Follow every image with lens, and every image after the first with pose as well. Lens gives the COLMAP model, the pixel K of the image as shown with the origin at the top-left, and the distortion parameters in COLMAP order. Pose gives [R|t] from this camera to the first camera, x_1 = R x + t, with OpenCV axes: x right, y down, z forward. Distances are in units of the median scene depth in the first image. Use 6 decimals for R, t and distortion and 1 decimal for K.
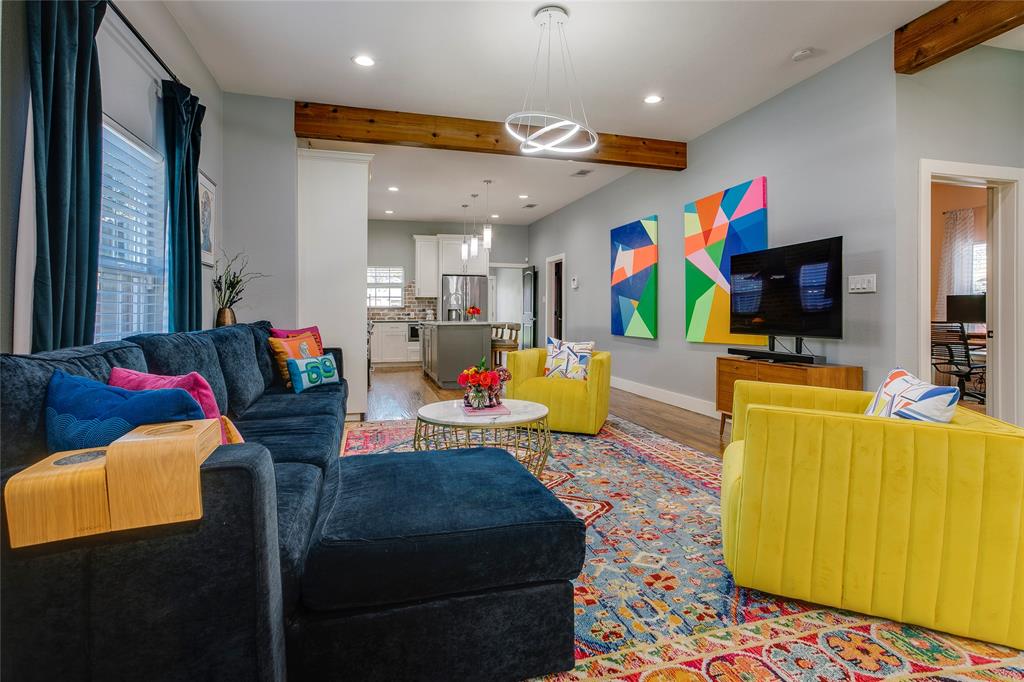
lens RADIAL K [[527.8, 0, 511.2], [0, 527.8, 314.0], [0, 0, 1]] dist [-0.053671, 0.048253]
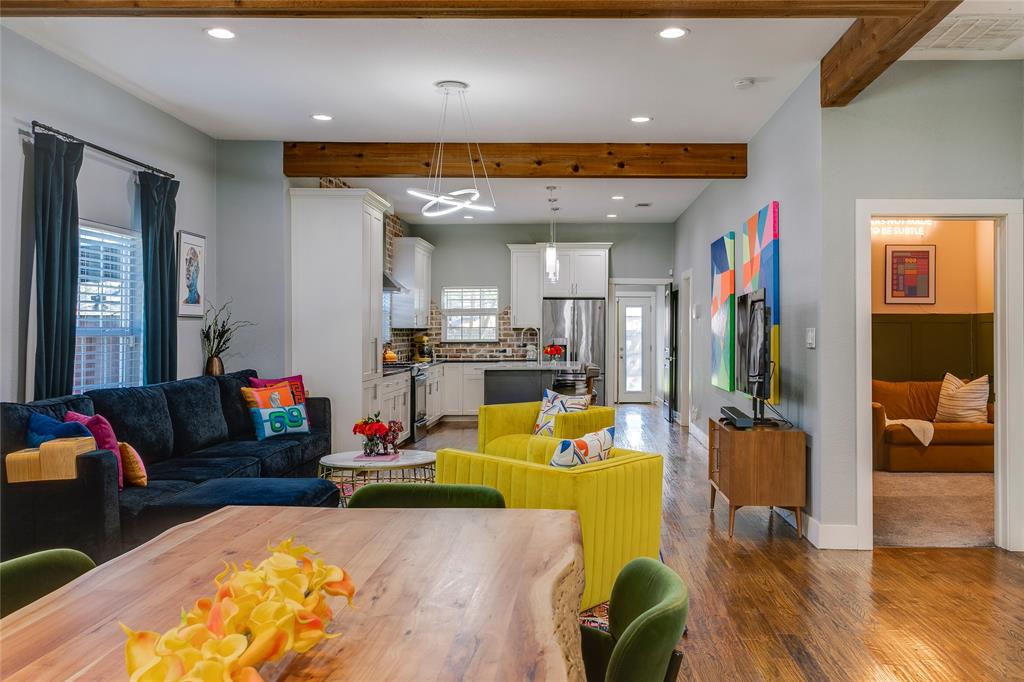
lens RADIAL K [[916.5, 0, 558.8], [0, 916.5, 325.7], [0, 0, 1]] dist [0.008156, -0.003335]
pose [[0.959603, -0.003161, -0.281340, 0.605931], [0.000267, 0.999947, -0.010326, -0.054016], [0.281357, 0.009834, 0.959553, -0.533773]]
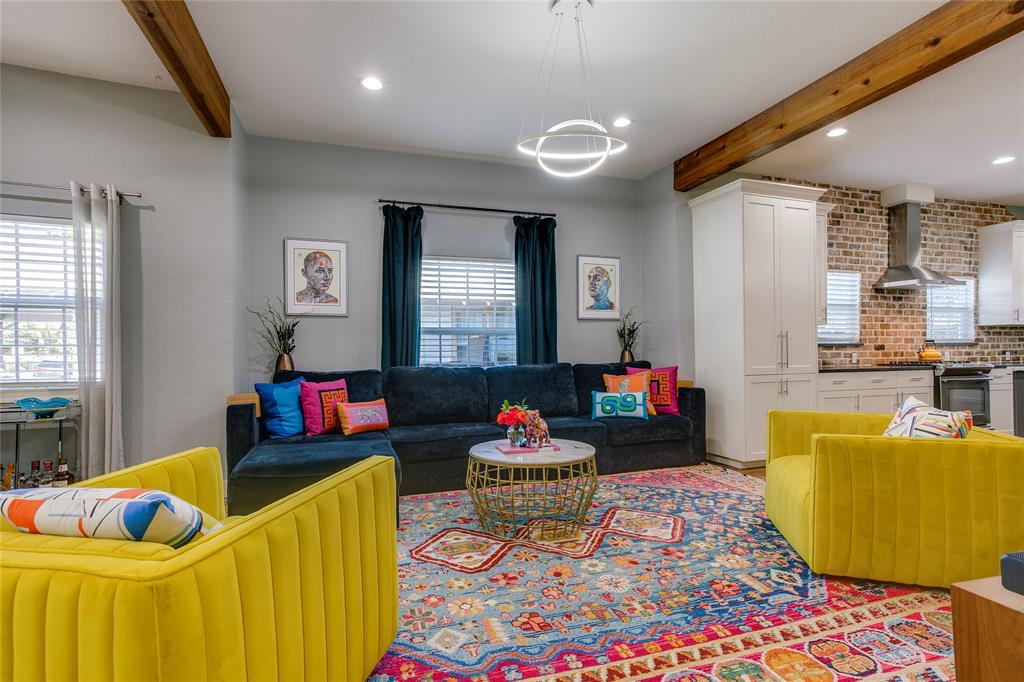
lens RADIAL K [[488.6, 0, 507.7], [0, 488.6, 352.2], [0, 0, 1]] dist [-0.028557, 0.034313]
pose [[0.055831, -0.004472, -0.998430, 0.649015], [0.009016, 0.999951, -0.003974, -0.005116], [0.998400, -0.008780, 0.055869, 0.640819]]
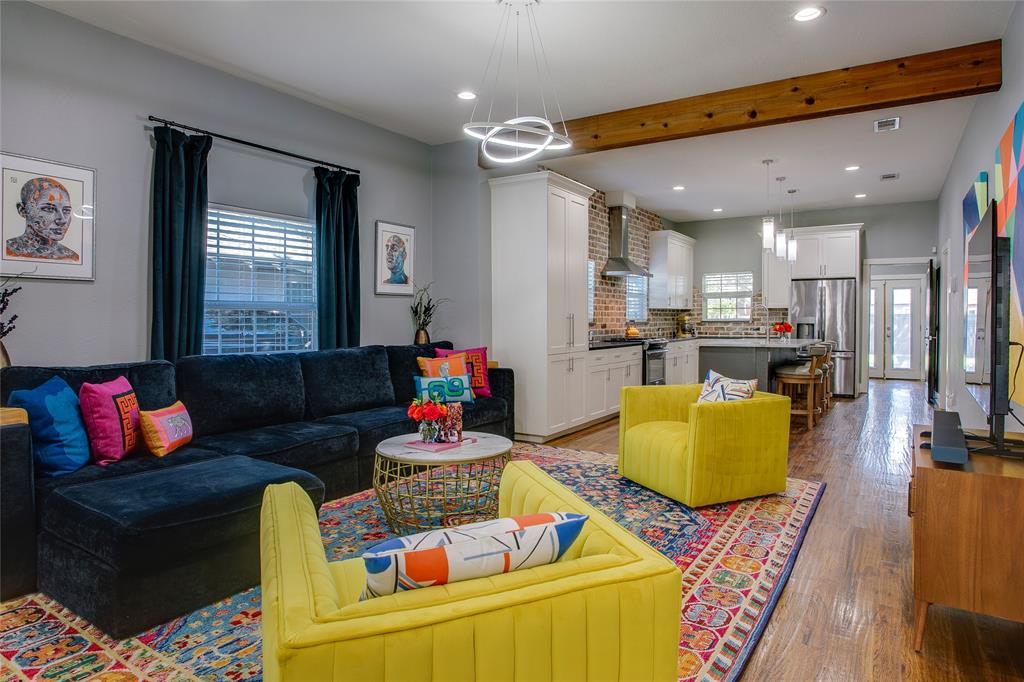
lens RADIAL K [[591.9, 0, 514.0], [0, 591.9, 324.0], [0, 0, 1]] dist [-0.090578, 0.049575]
pose [[0.662276, 0.004892, -0.749244, 0.598815], [-0.000012, 0.999979, 0.006519, -0.033081], [0.749260, -0.004309, 0.662262, 0.270523]]
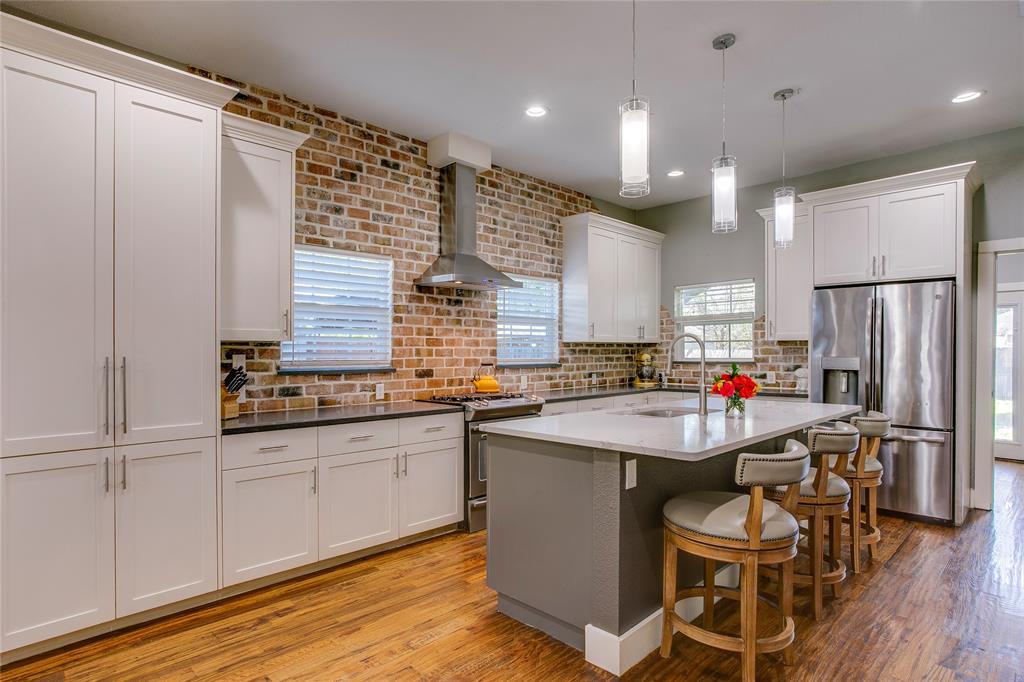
lens RADIAL K [[541.2, 0, 476.1], [0, 541.2, 351.9], [0, 0, 1]] dist [-0.059482, 0.035526]
pose [[0.460142, -0.000466, -0.887845, 0.302148], [-0.000217, 1.000000, -0.000637, -0.053353], [0.887846, 0.000486, 0.460141, 1.359537]]
